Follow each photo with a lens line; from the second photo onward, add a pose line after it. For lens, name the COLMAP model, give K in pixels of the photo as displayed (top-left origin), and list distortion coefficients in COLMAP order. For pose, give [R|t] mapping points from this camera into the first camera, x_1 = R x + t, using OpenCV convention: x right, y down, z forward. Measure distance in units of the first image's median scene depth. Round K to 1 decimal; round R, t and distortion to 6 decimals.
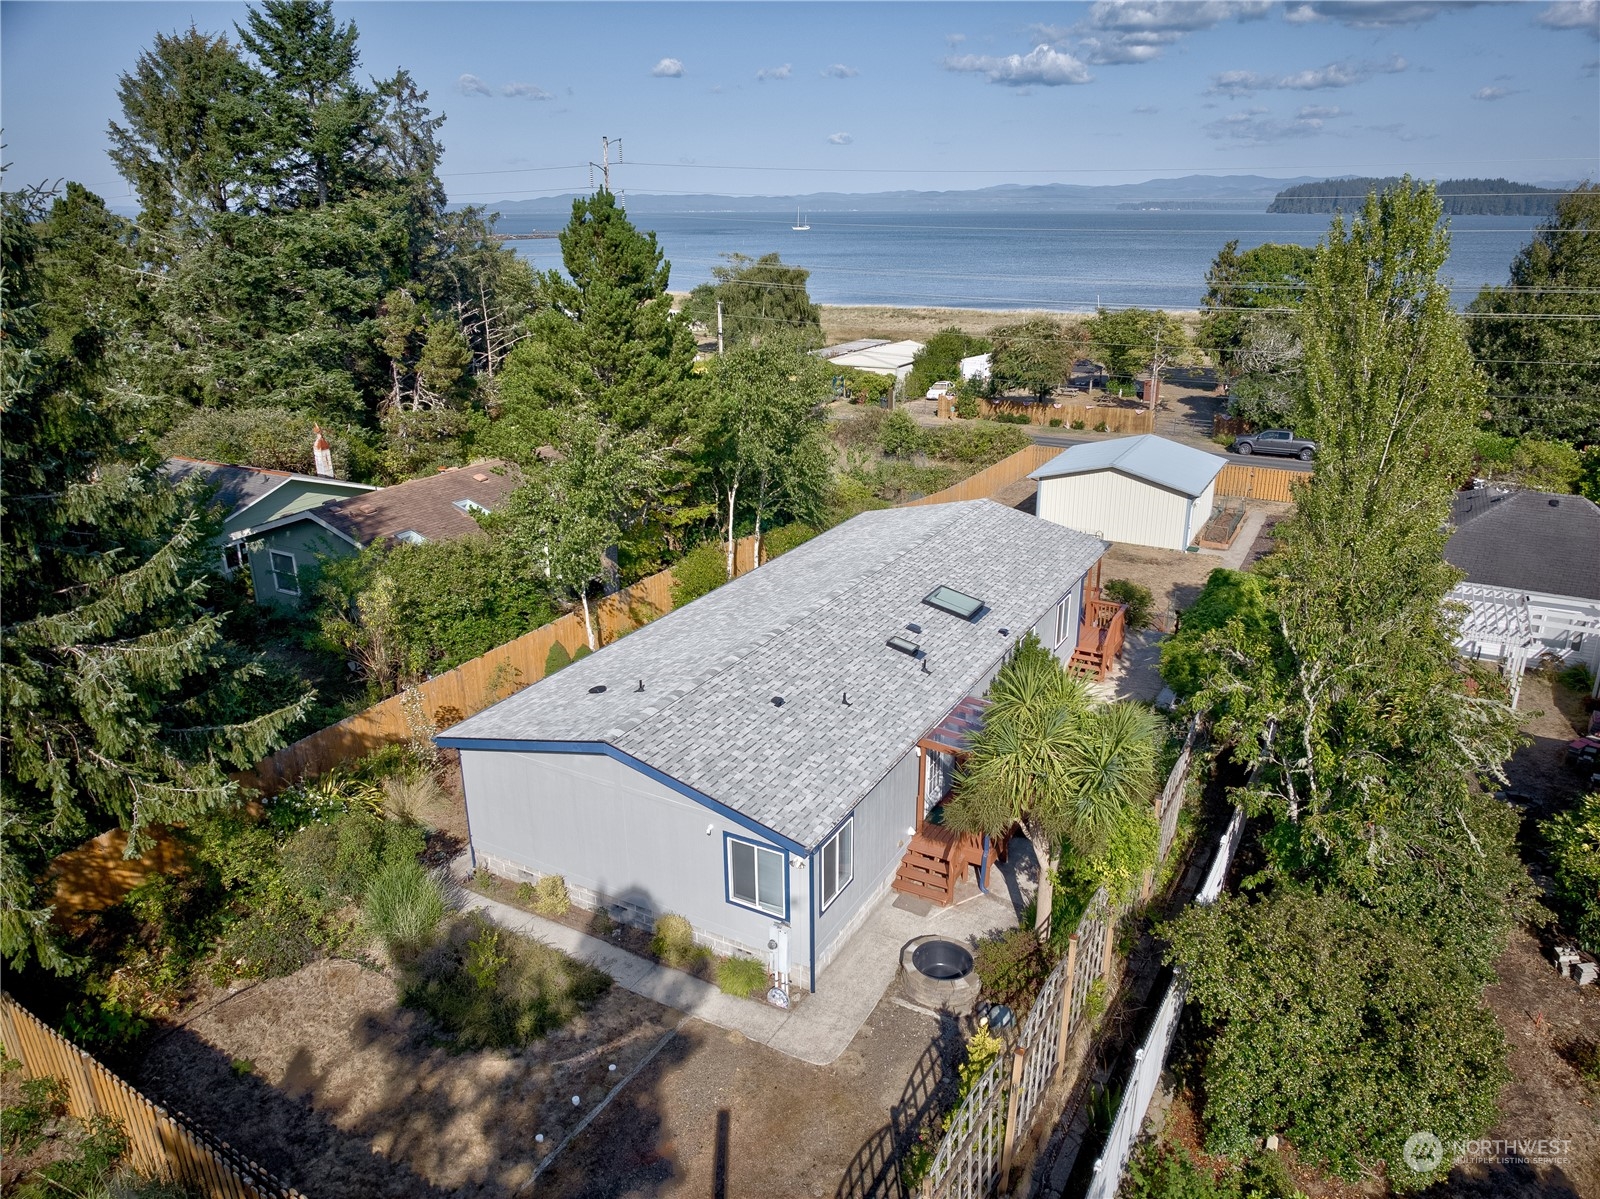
lens RADIAL K [[1076.8, 0, 800.0], [0, 1076.8, 599.5], [0, 0, 1]] dist [-0.009715, -0.005516]
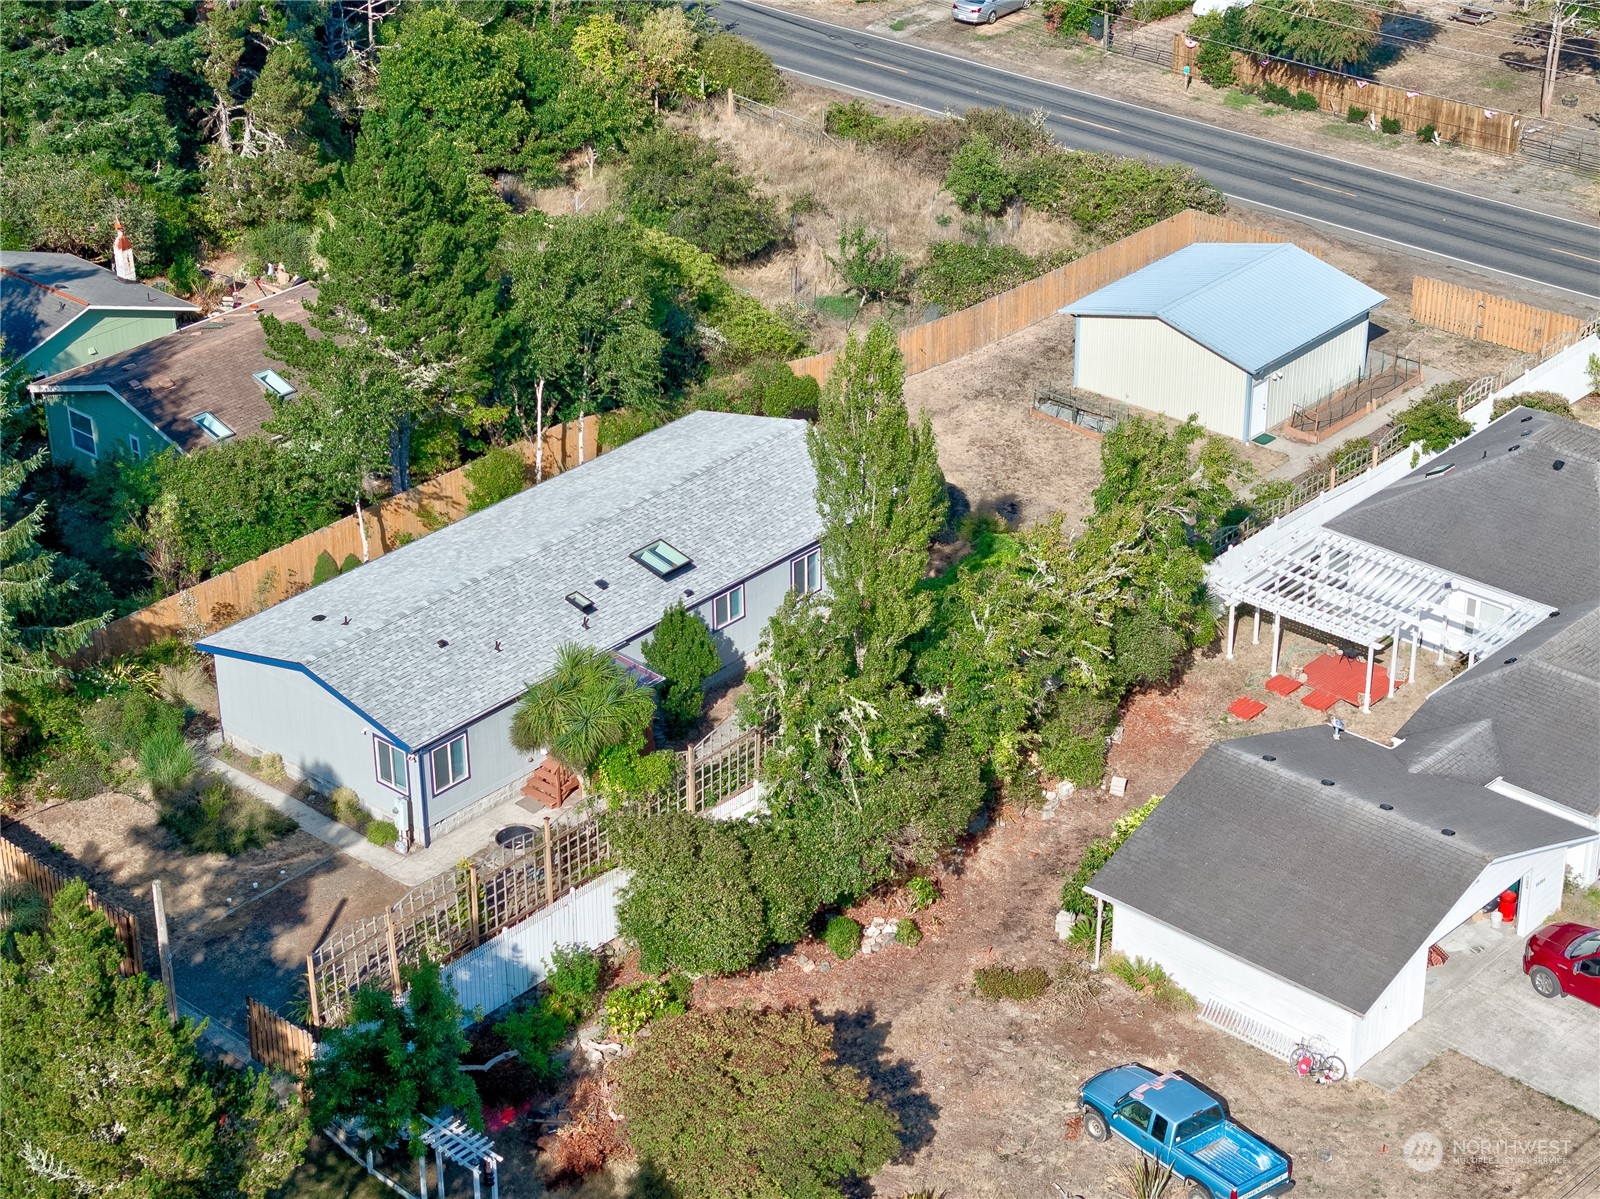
lens RADIAL K [[3257.2, 0, 800.0], [0, 3257.2, 599.5], [0, 0, 1]] dist [0.025295, 2.846168]
pose [[0.974280, 0.102239, -0.200810, 1.166453], [-0.070225, 0.984528, 0.160538, -0.611408], [0.214117, -0.142307, 0.966386, -2.676954]]
